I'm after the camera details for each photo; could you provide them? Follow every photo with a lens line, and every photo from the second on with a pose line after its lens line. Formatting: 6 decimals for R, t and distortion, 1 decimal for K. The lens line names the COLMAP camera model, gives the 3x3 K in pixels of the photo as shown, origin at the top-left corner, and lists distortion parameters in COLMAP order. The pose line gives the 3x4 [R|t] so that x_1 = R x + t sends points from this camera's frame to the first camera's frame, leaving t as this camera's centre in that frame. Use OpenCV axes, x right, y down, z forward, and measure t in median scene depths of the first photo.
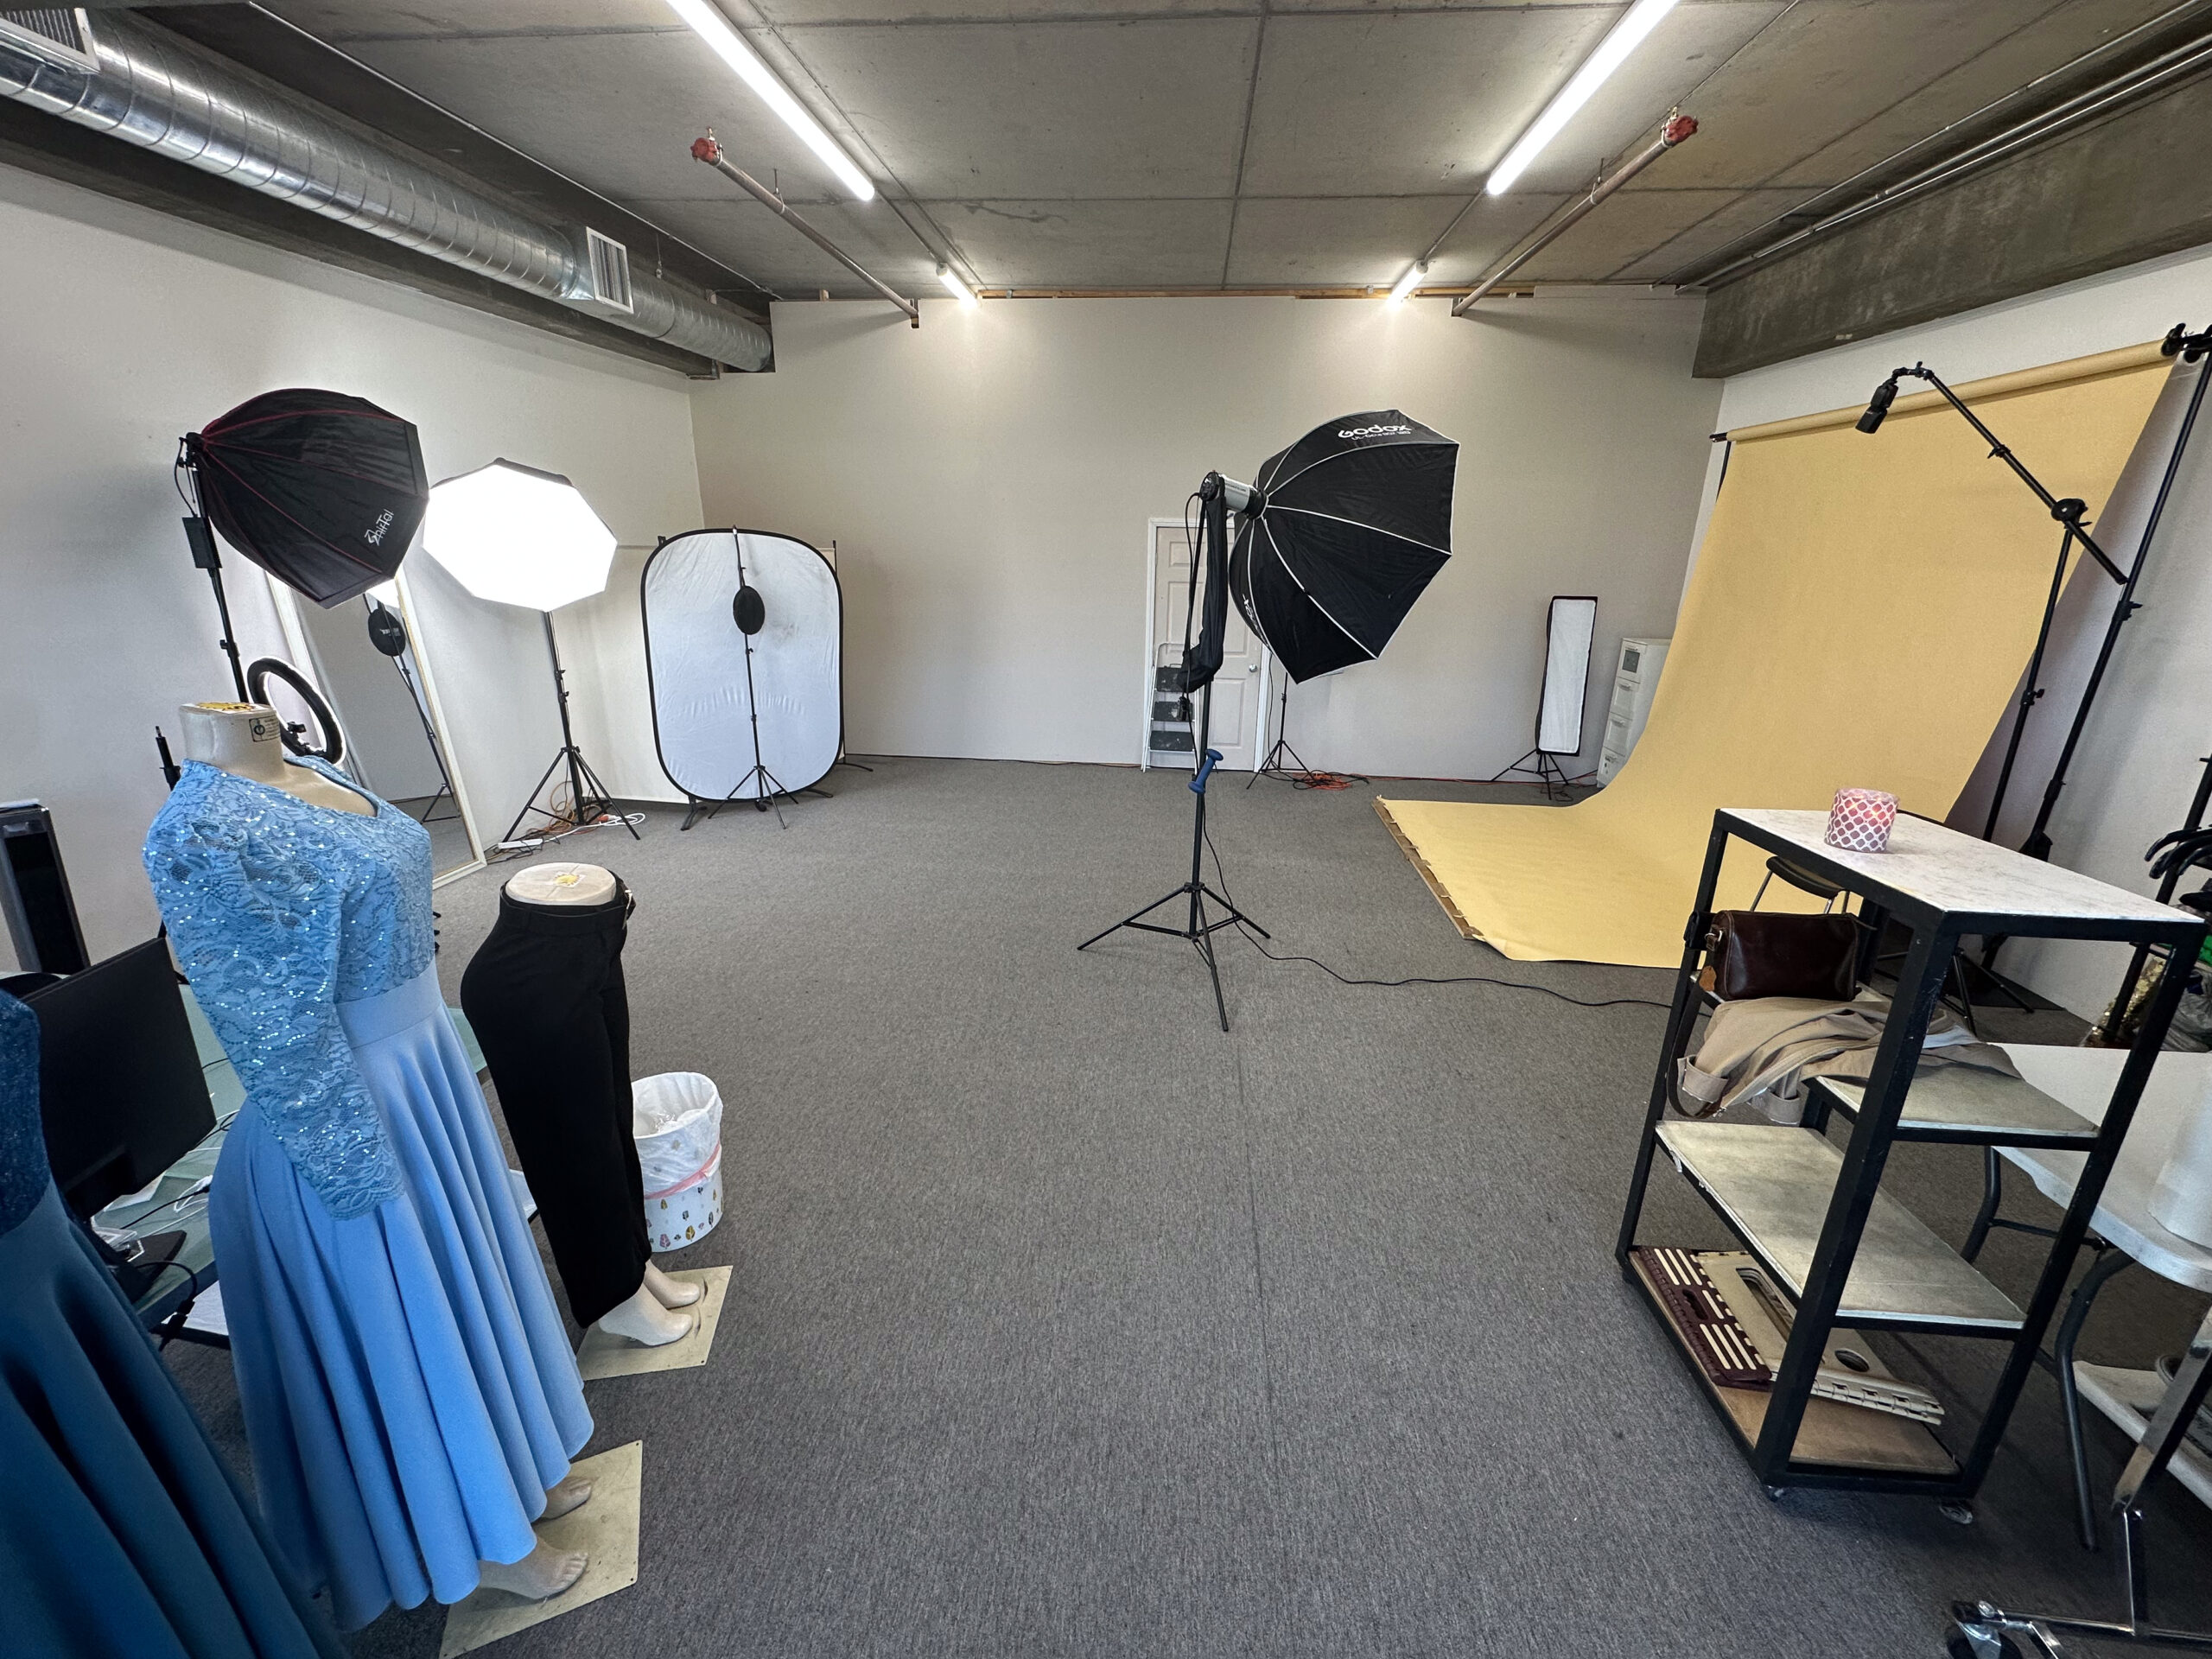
lens RADIAL K [[877.0, 0, 1109.2], [0, 877.0, 826.9], [0, 0, 1]] dist [-0.002139, 0.000041]
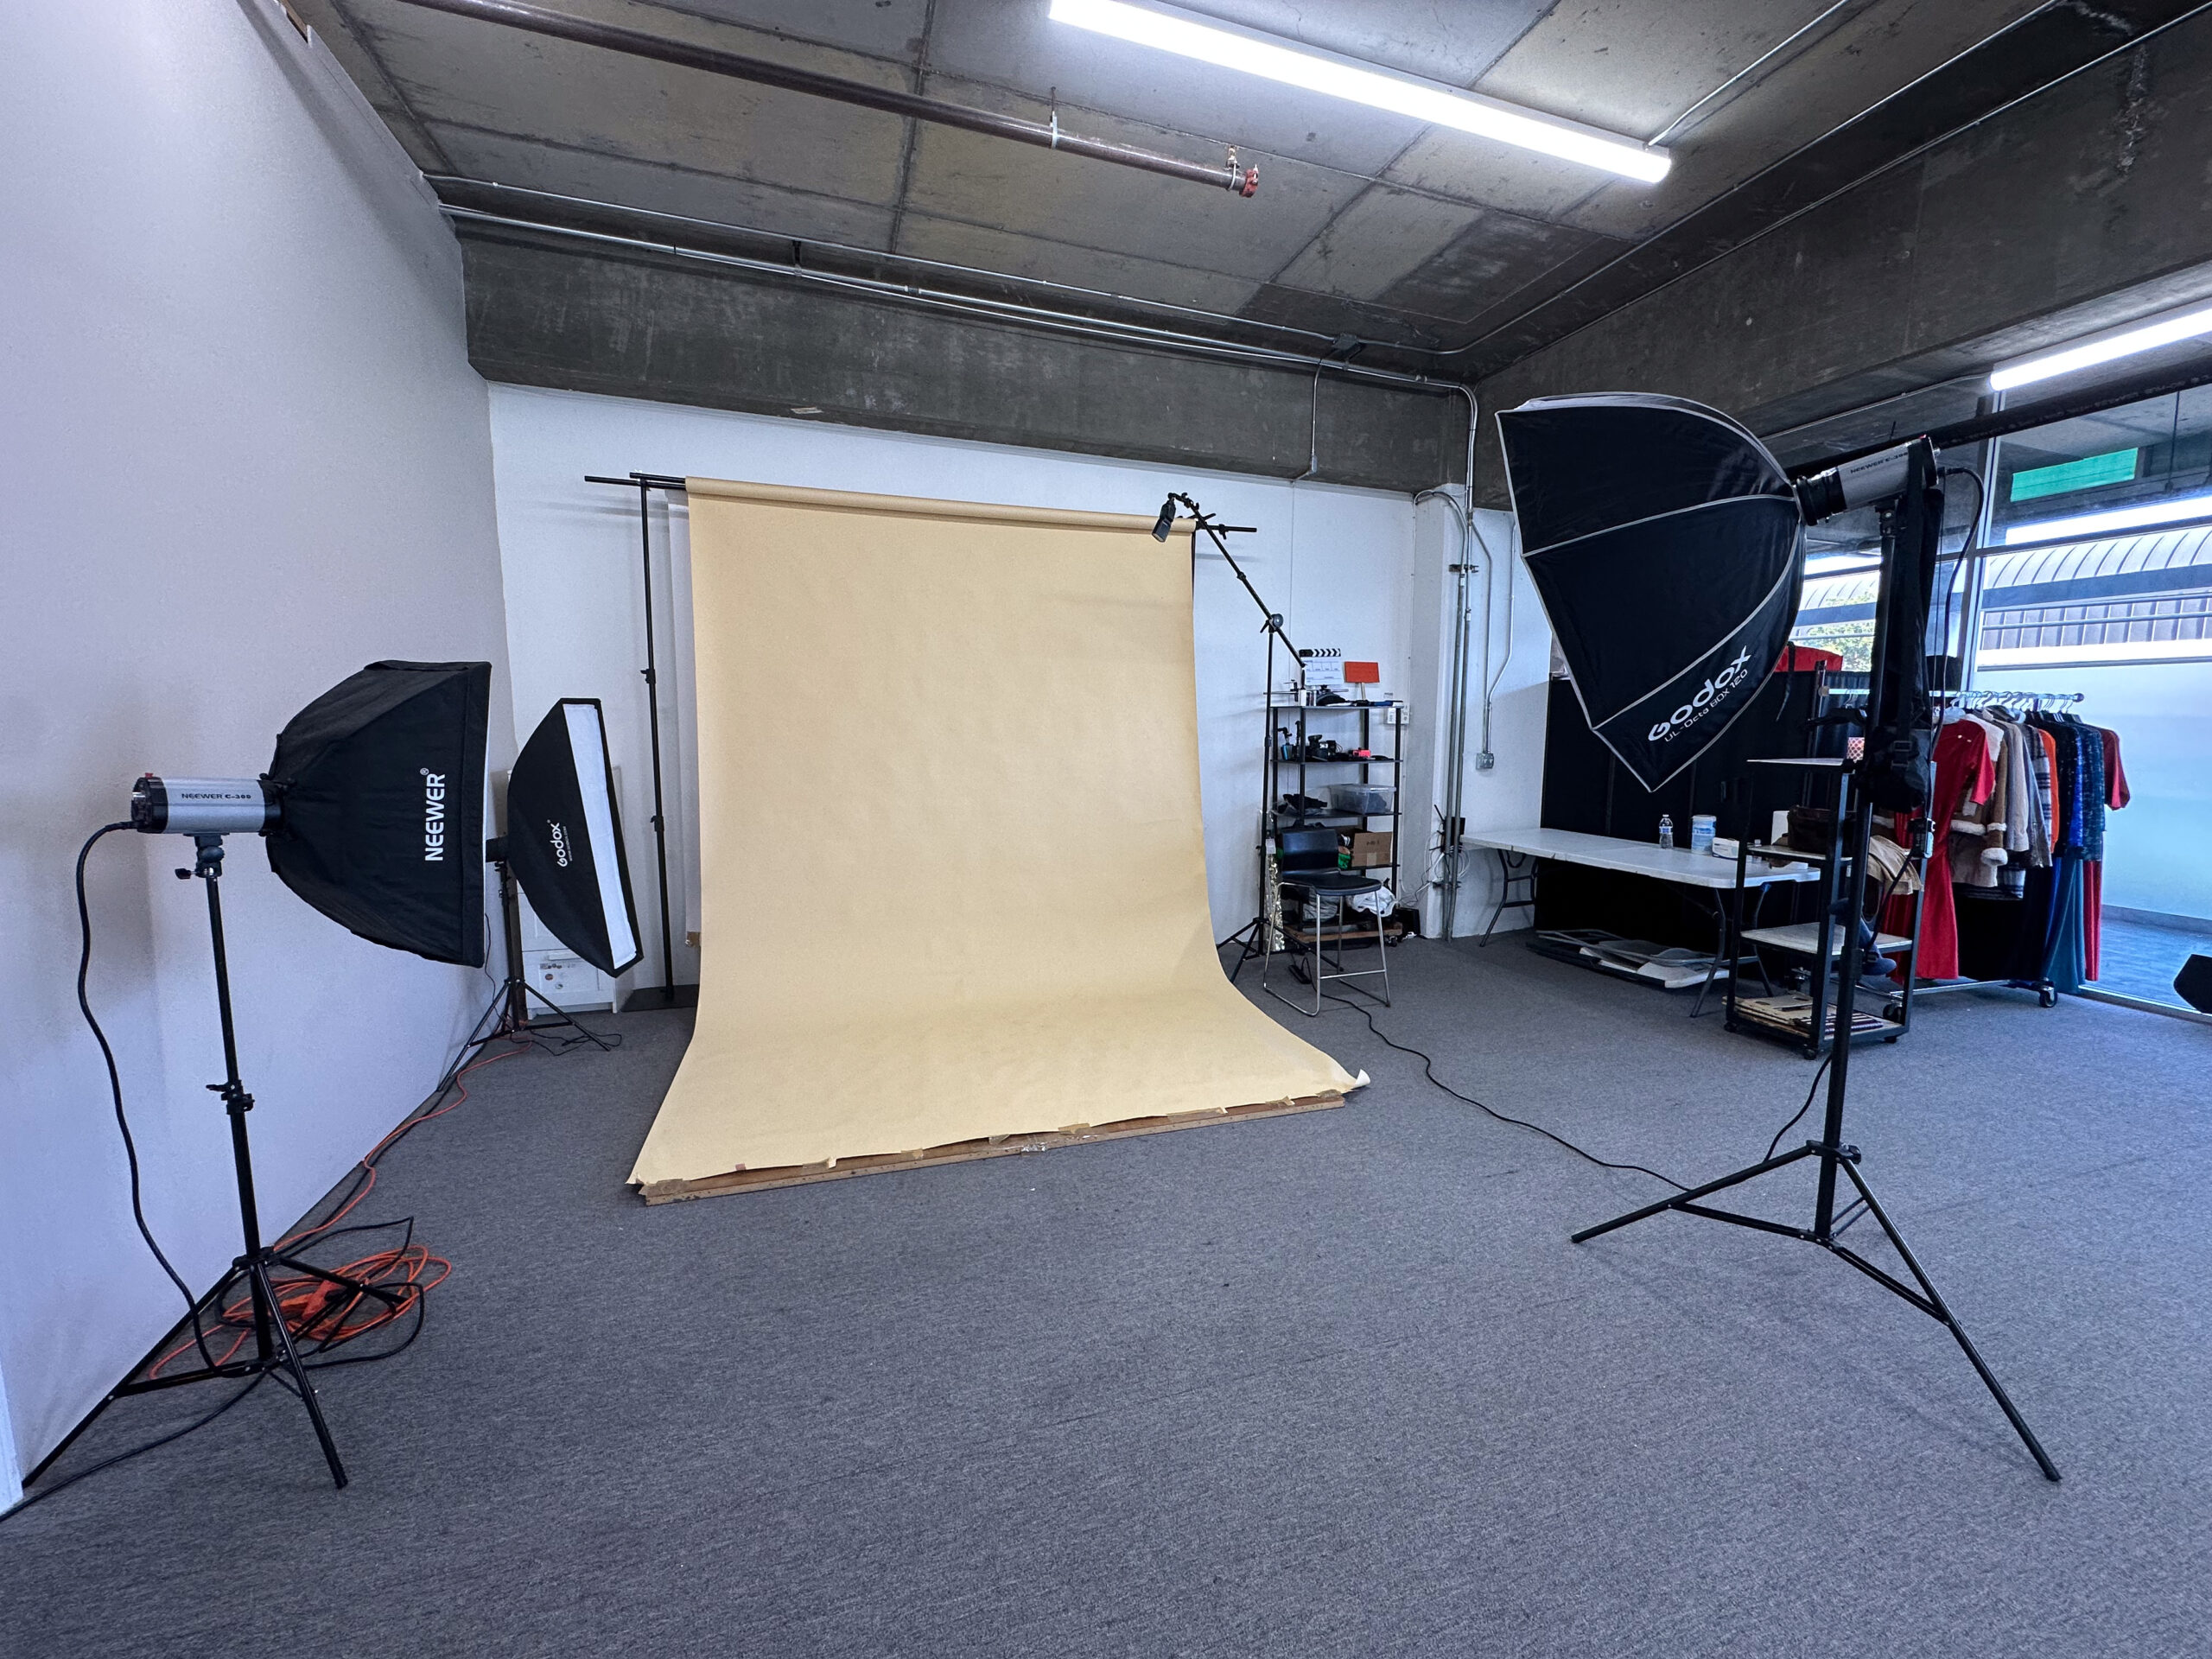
lens RADIAL K [[877.0, 0, 1108.1], [0, 877.0, 826.8], [0, 0, 1]] dist [-0.002139, 0.000041]
pose [[-0.383752, -0.130229, 0.914207, -0.182106], [0.270801, 0.930609, 0.246238, -0.337562], [-0.882837, 0.342063, -0.321857, 1.312308]]
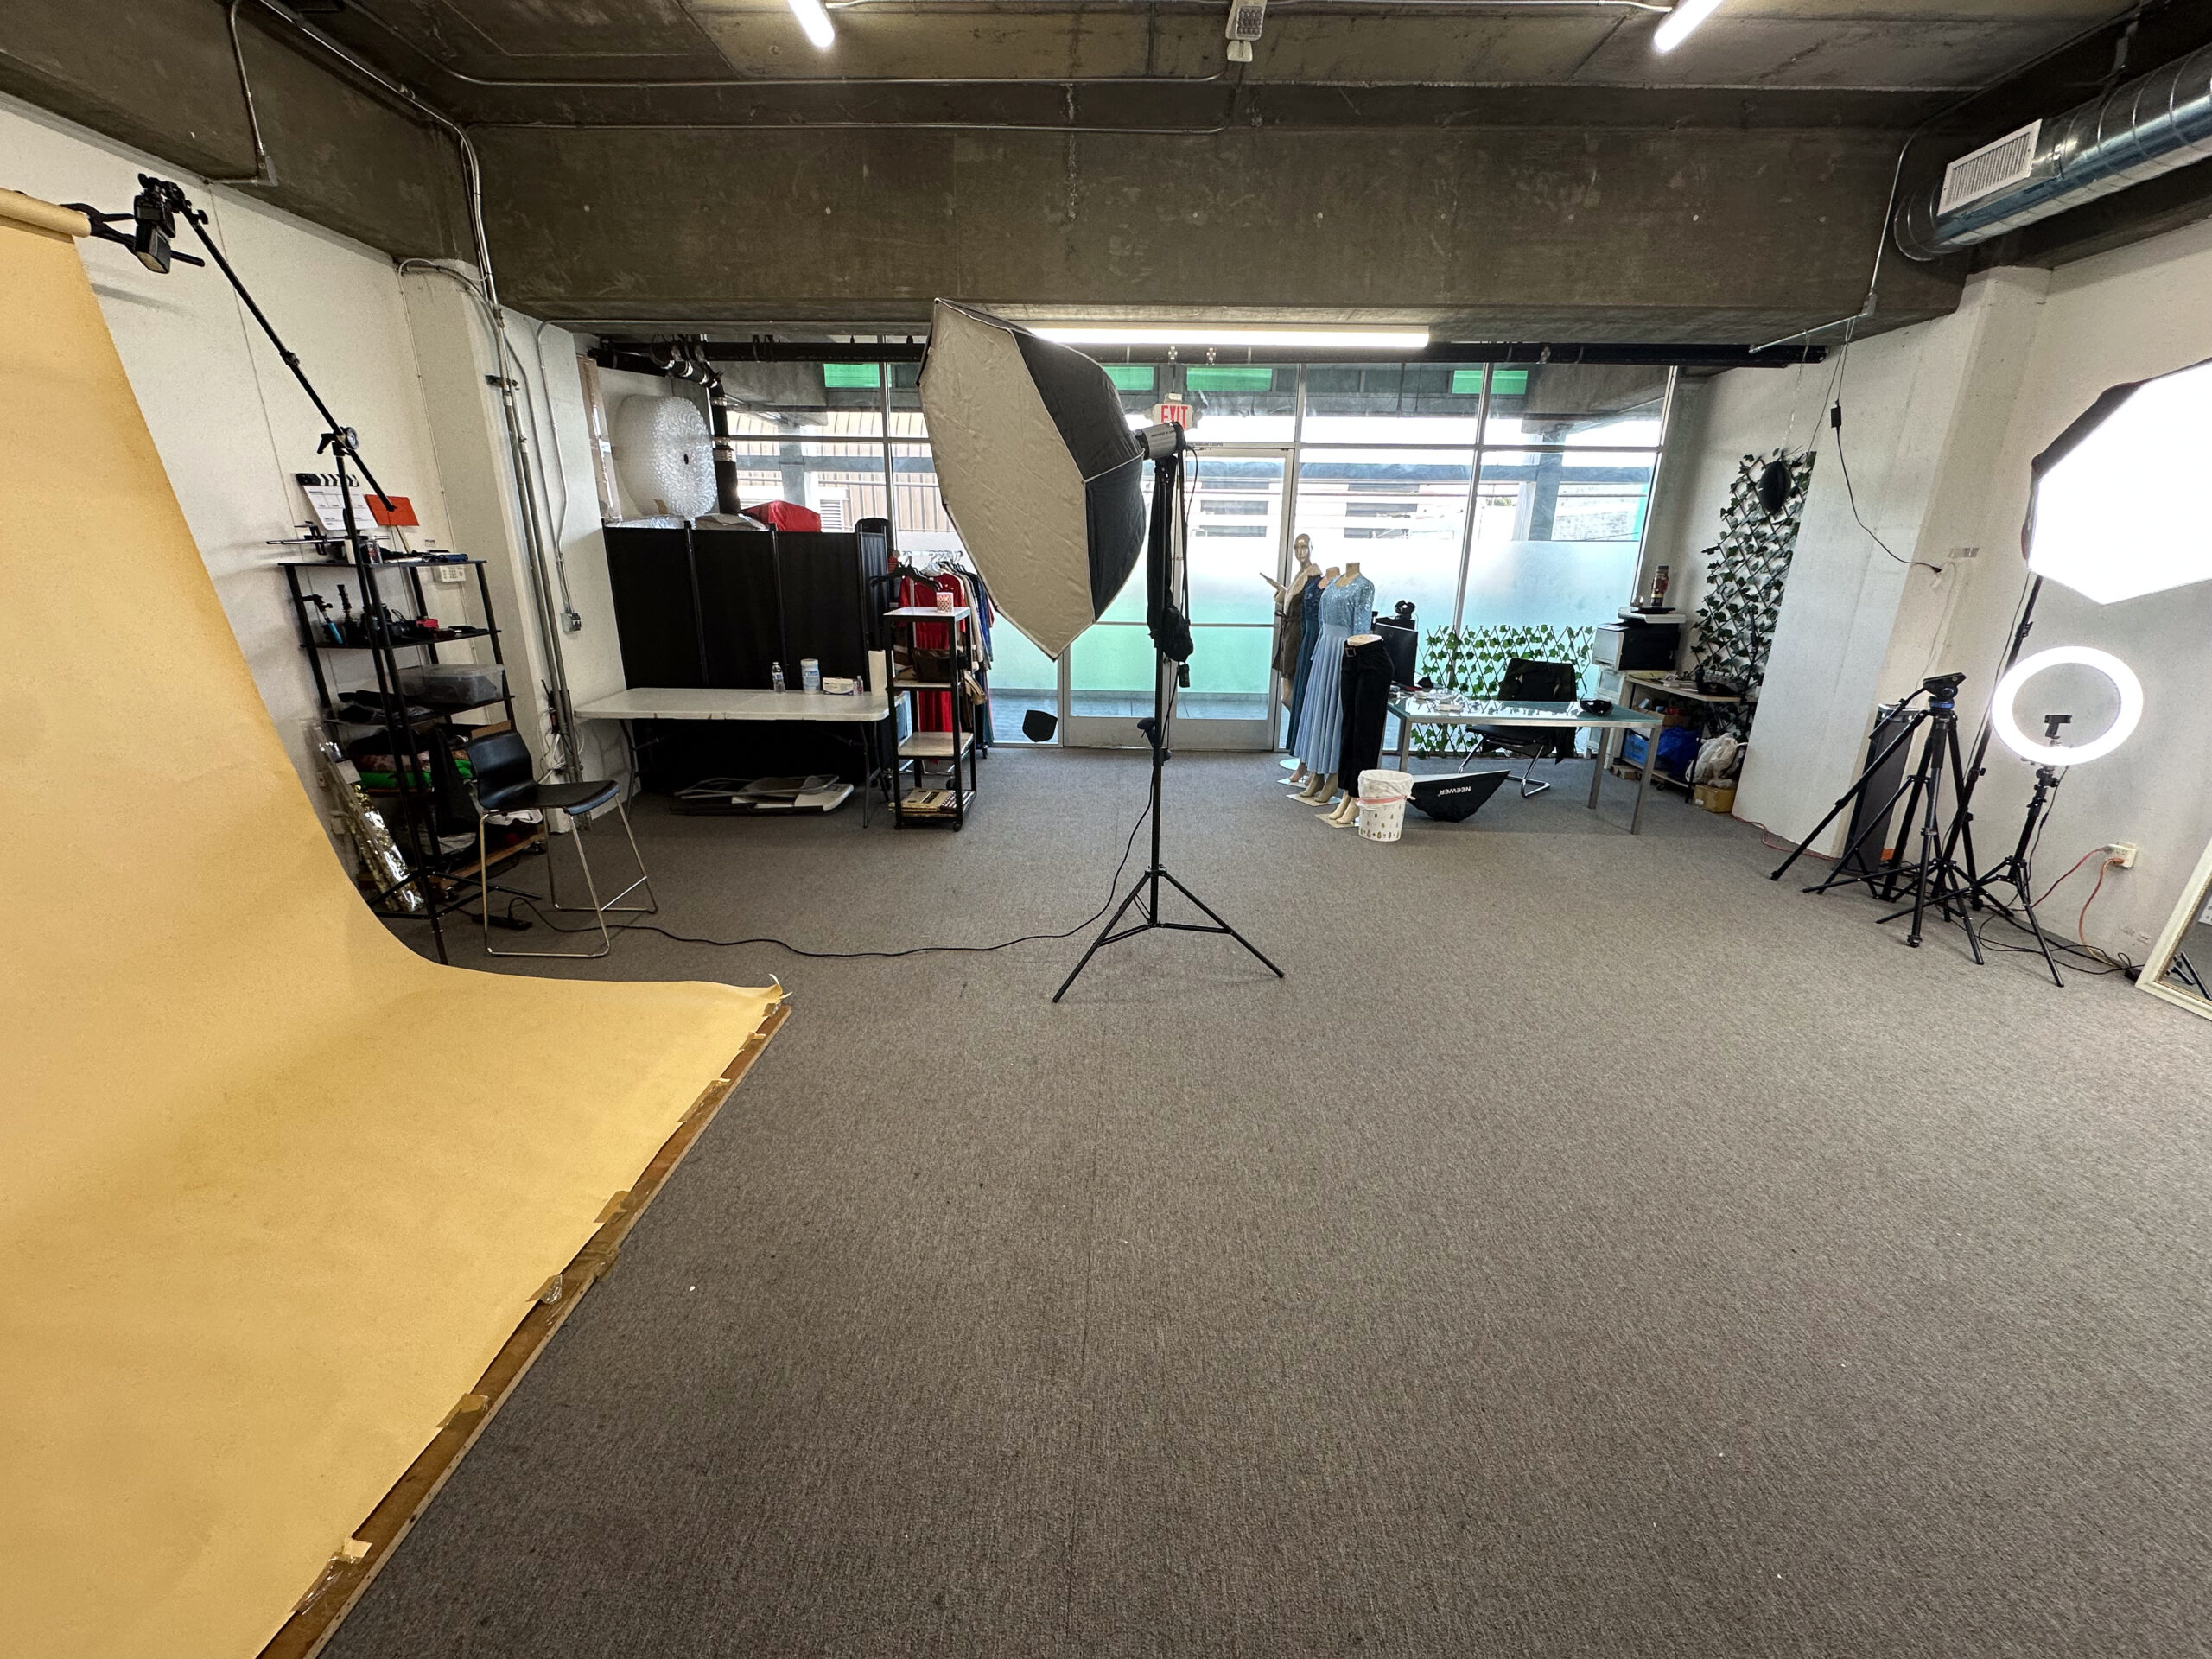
lens RADIAL K [[877.0, 0, 1106.5], [0, 877.0, 825.5], [0, 0, 1]] dist [-0.002139, 0.000041]
pose [[-0.997713, -0.013800, -0.066164, 0.183098], [-0.049502, 0.815717, 0.576329, -0.436972], [0.046018, 0.578286, -0.814535, 1.490785]]
